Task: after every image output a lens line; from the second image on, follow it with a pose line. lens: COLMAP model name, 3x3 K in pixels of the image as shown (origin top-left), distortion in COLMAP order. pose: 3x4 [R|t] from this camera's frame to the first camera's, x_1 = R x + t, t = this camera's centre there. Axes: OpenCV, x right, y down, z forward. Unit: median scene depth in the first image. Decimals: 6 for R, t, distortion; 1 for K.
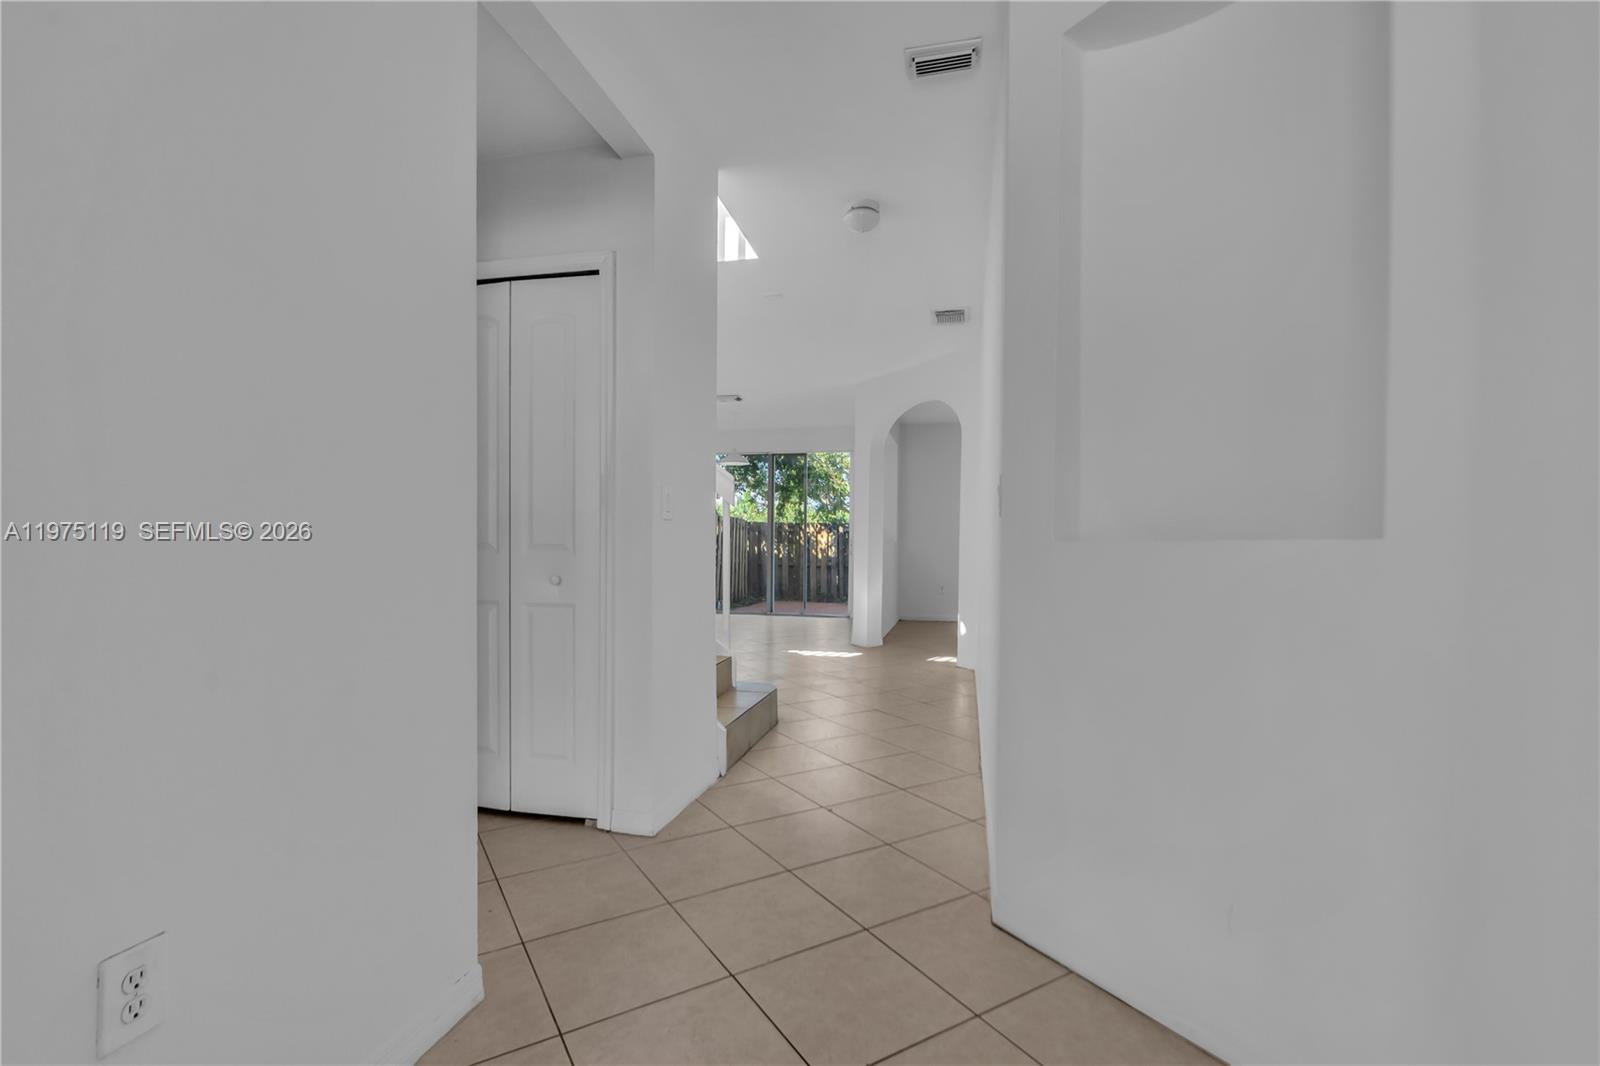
lens RADIAL K [[719.4, 0, 794.4], [0, 719.4, 548.0], [0, 0, 1]] dist [0.014481, -0.002051]
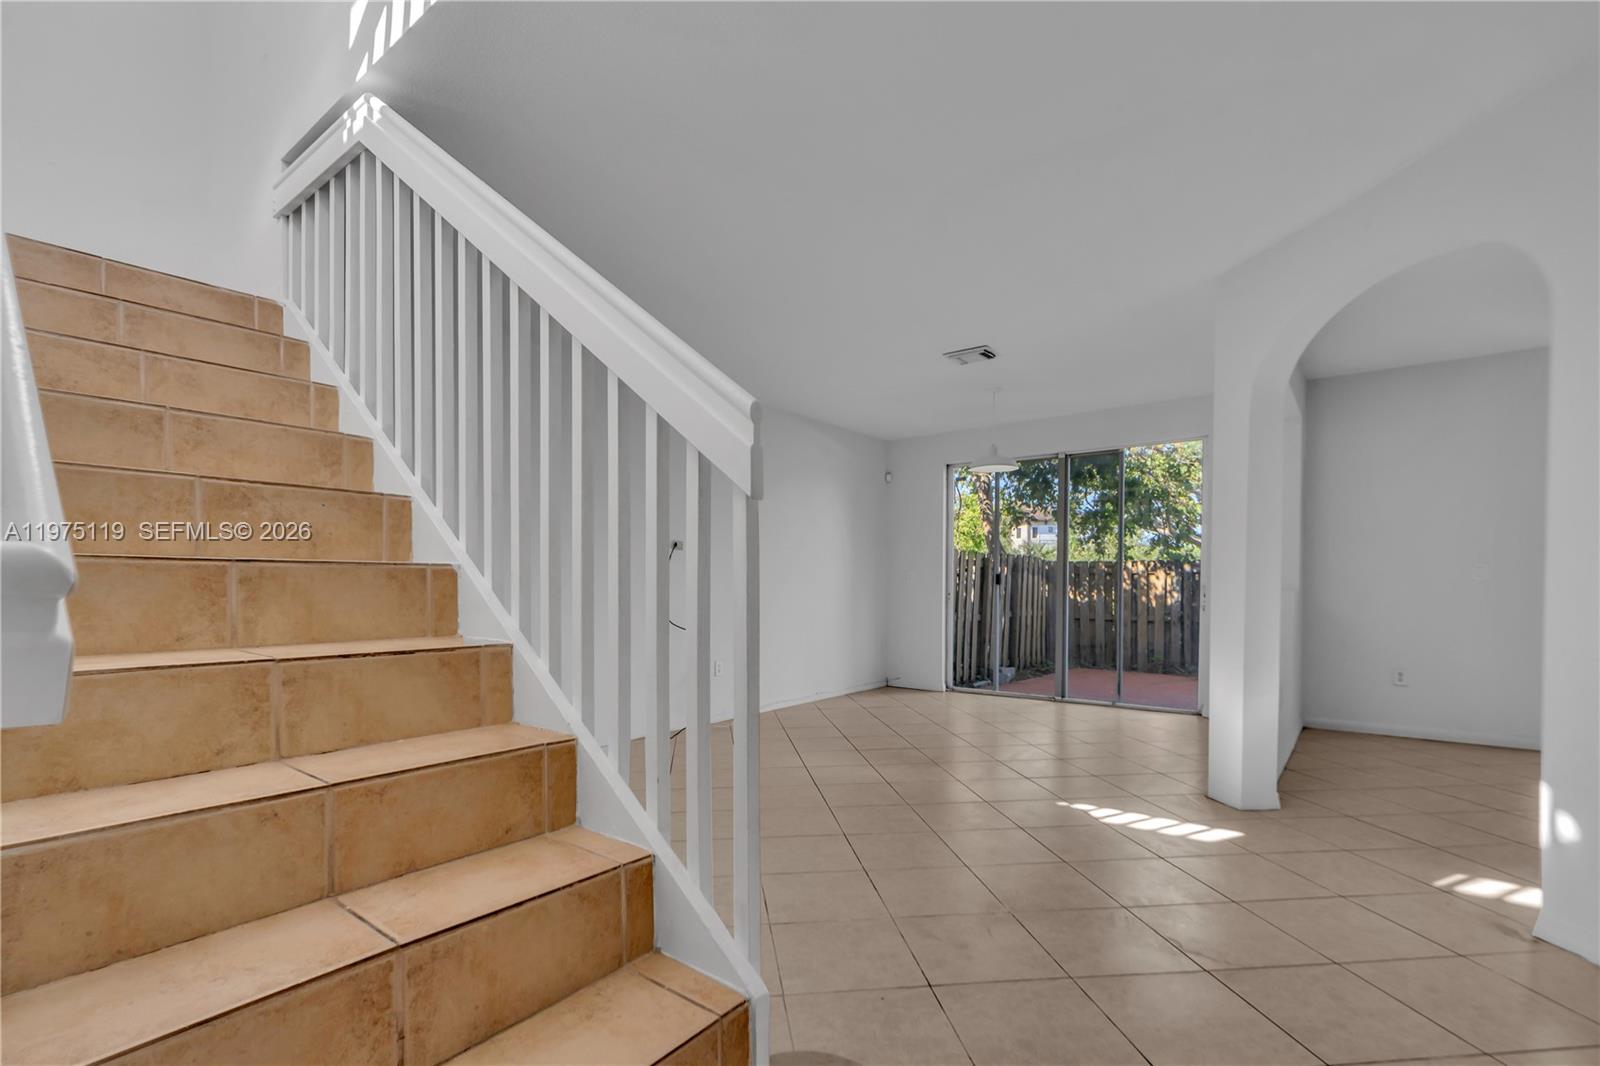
lens RADIAL K [[719.4, 0, 791.3], [0, 719.4, 597.0], [0, 0, 1]] dist [0.014481, -0.002051]
pose [[0.904744, -0.001086, -0.425954, 0.017586], [0.005017, 0.999955, 0.008108, -0.005851], [0.425926, -0.009473, 0.904709, 0.220625]]
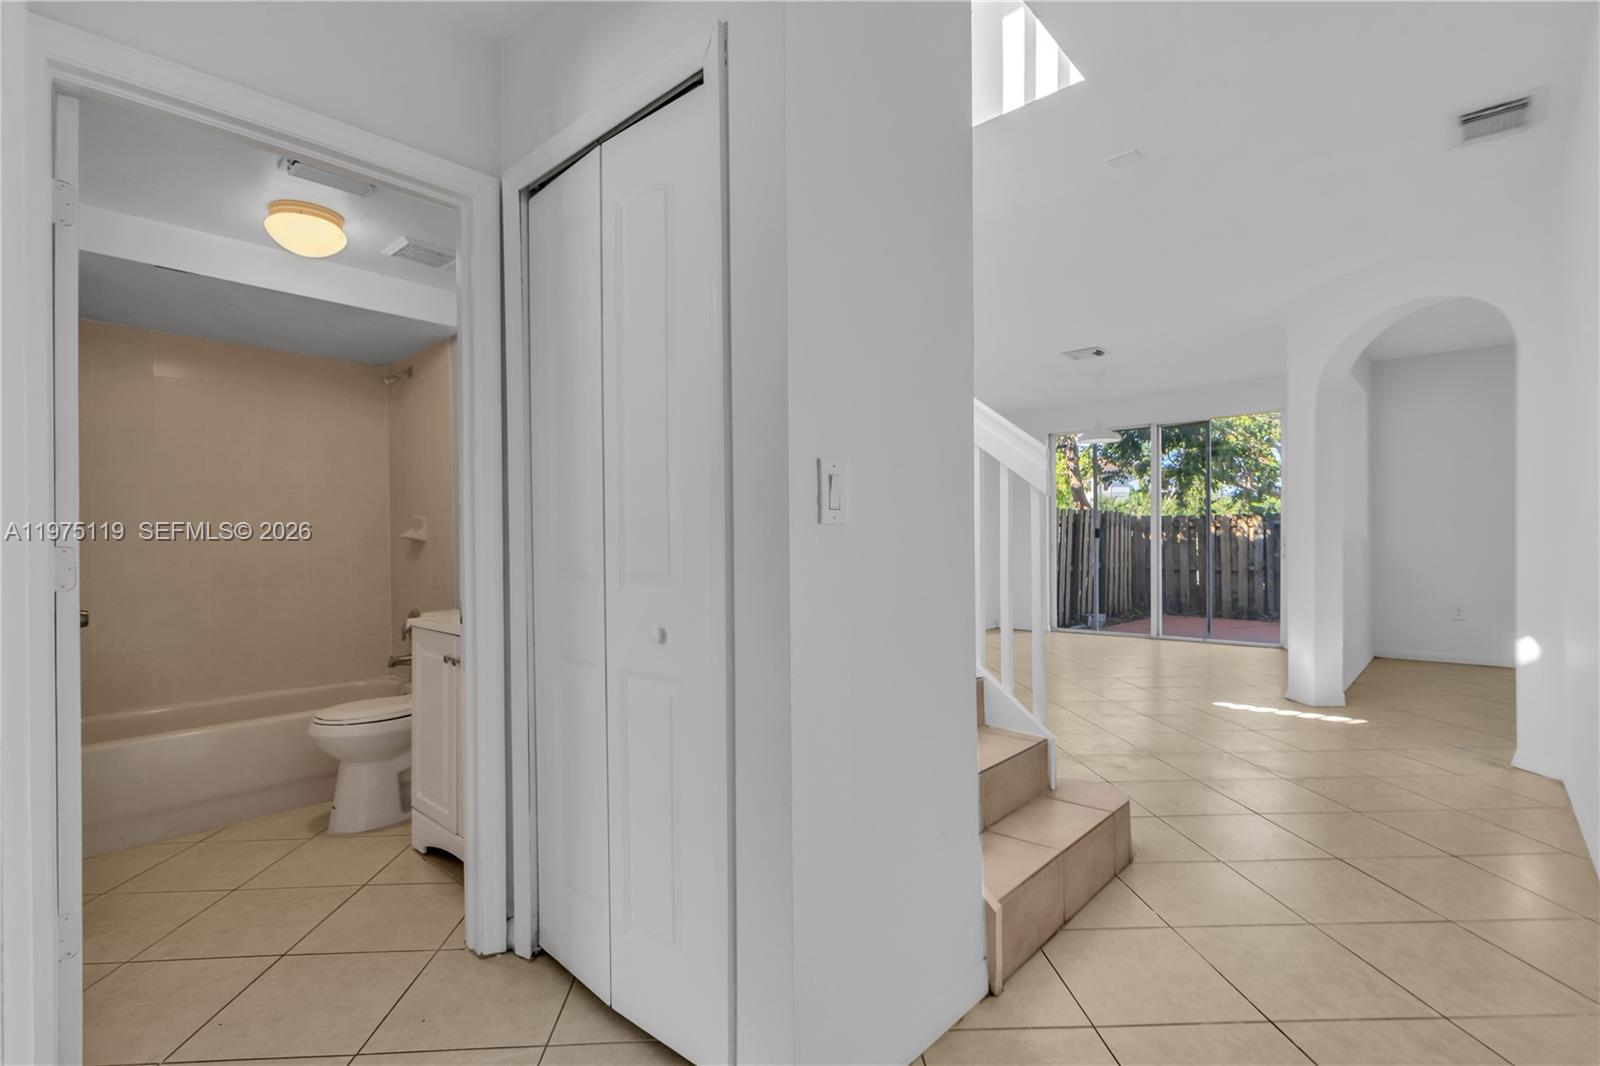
lens RADIAL K [[719.4, 0, 808.0], [0, 719.4, 543.9], [0, 0, 1]] dist [0.014481, -0.002051]
pose [[0.873989, -0.014961, -0.485715, 0.011692], [0.013972, 0.999886, -0.005658, -0.004893], [0.485744, -0.001842, 0.874099, 0.115140]]
